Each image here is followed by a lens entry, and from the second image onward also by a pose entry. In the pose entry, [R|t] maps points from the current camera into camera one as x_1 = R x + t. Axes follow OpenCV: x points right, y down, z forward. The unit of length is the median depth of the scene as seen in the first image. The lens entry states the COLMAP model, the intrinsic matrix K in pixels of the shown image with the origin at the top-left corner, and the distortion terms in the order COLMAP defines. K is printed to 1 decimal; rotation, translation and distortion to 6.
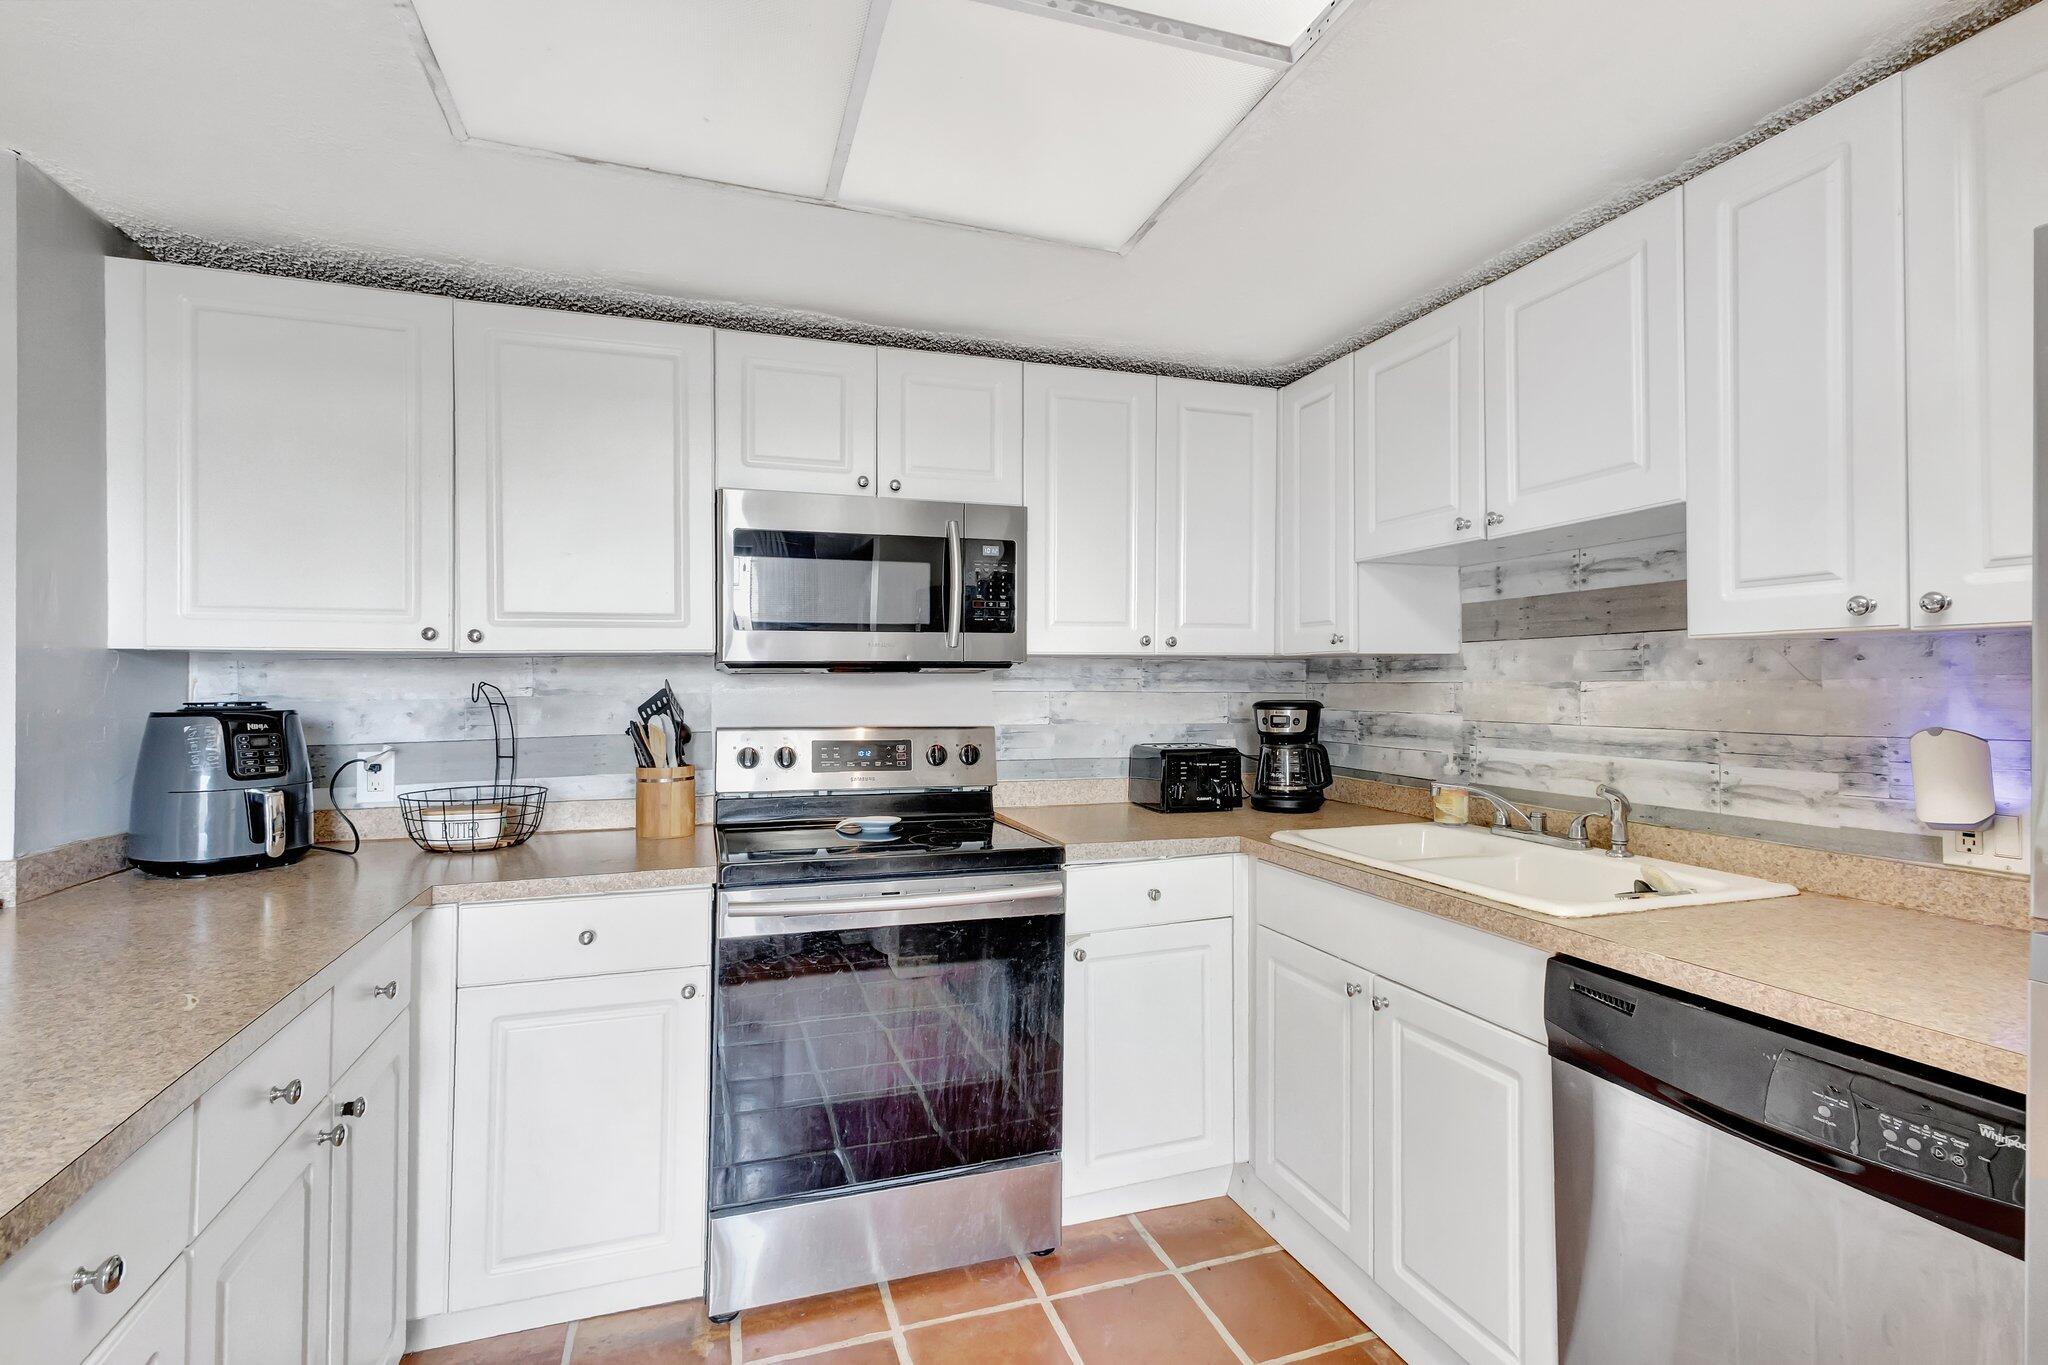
lens RADIAL K [[955.9, 0, 1019.3], [0, 955.9, 661.5], [0, 0, 1]] dist [0.005317, 0.002007]
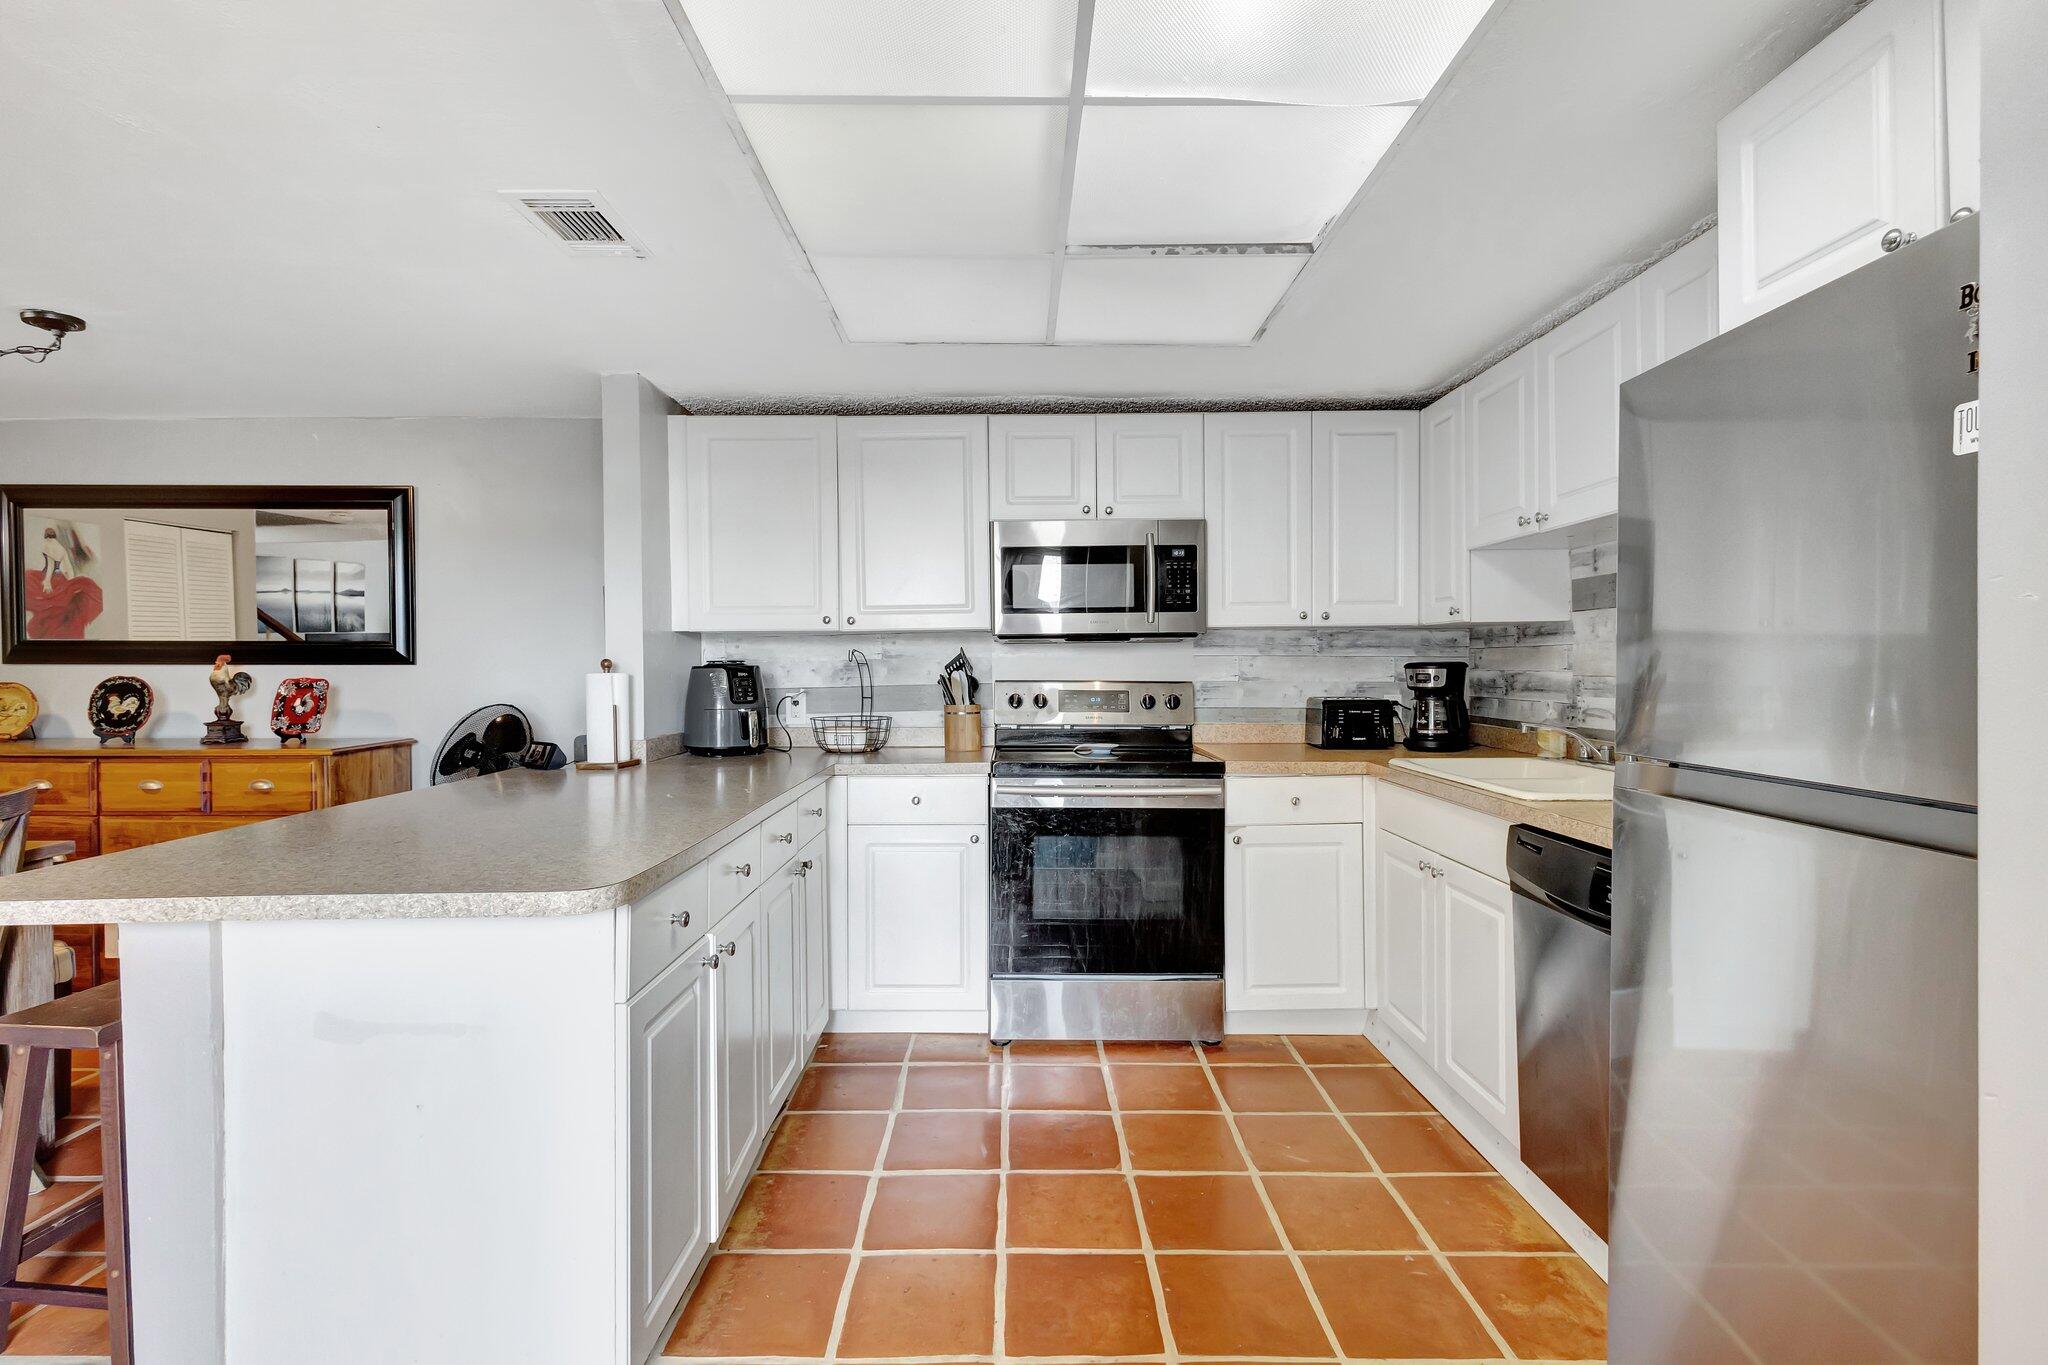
lens RADIAL K [[955.9, 0, 1019.6], [0, 955.9, 673.9], [0, 0, 1]] dist [0.005317, 0.002007]
pose [[0.950940, 0.000129, -0.309375, 0.190866], [0.011002, 0.999353, 0.034235, 0.010238], [0.309180, -0.035959, 0.950324, -0.421797]]
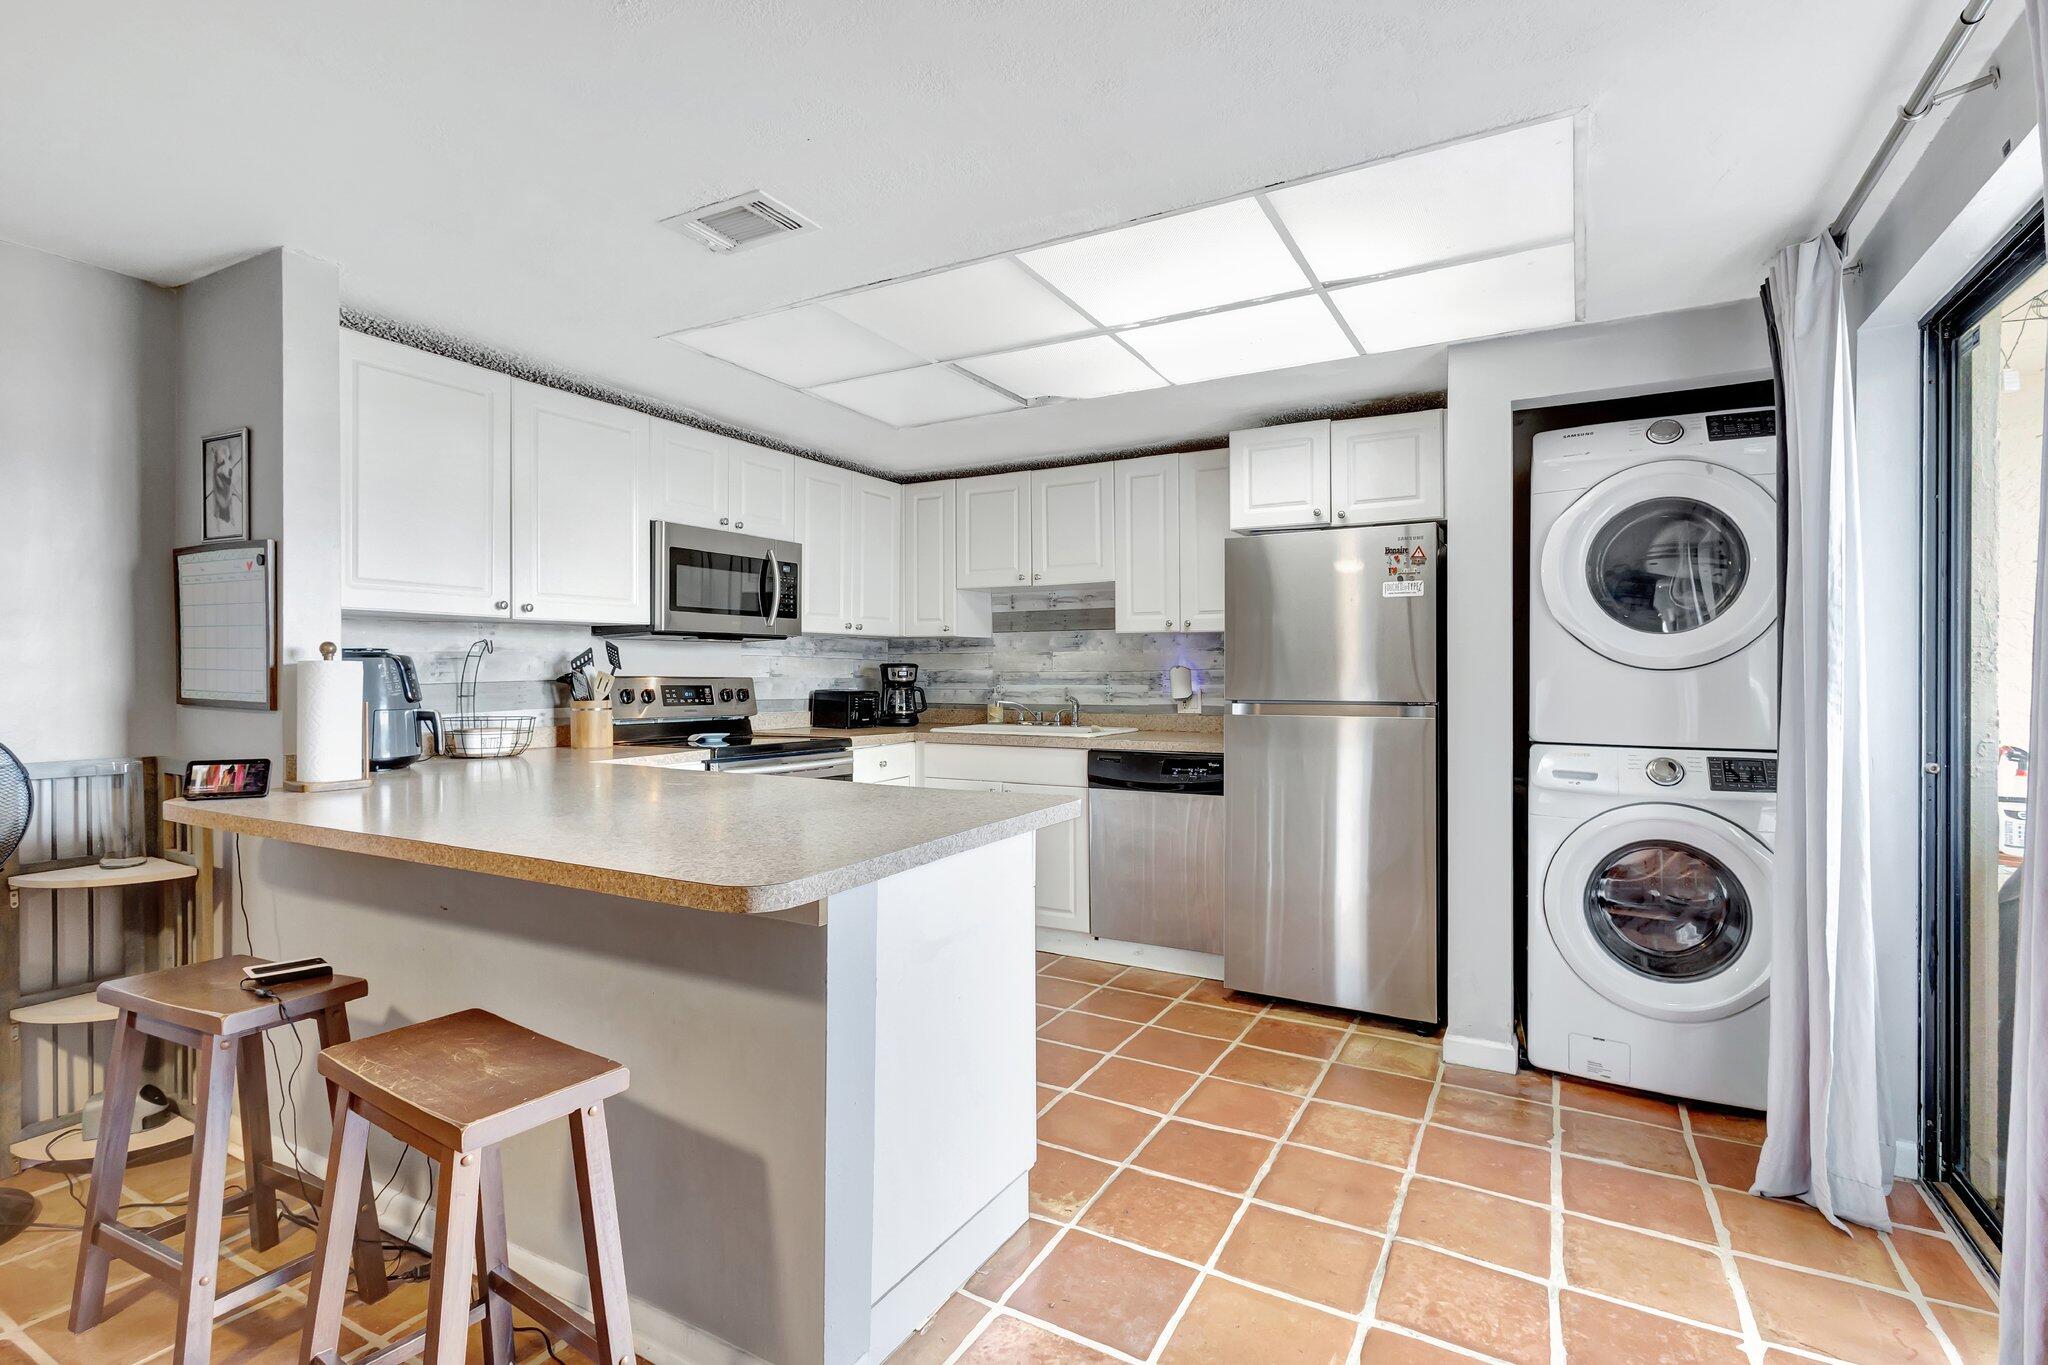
lens RADIAL K [[955.9, 0, 1045.0], [0, 955.9, 679.8], [0, 0, 1]] dist [0.005317, 0.002007]
pose [[0.729904, -0.004339, 0.683535, -0.896194], [-0.015512, 0.999617, 0.022910, 0.034129], [-0.683373, -0.027325, 0.729558, -0.567183]]
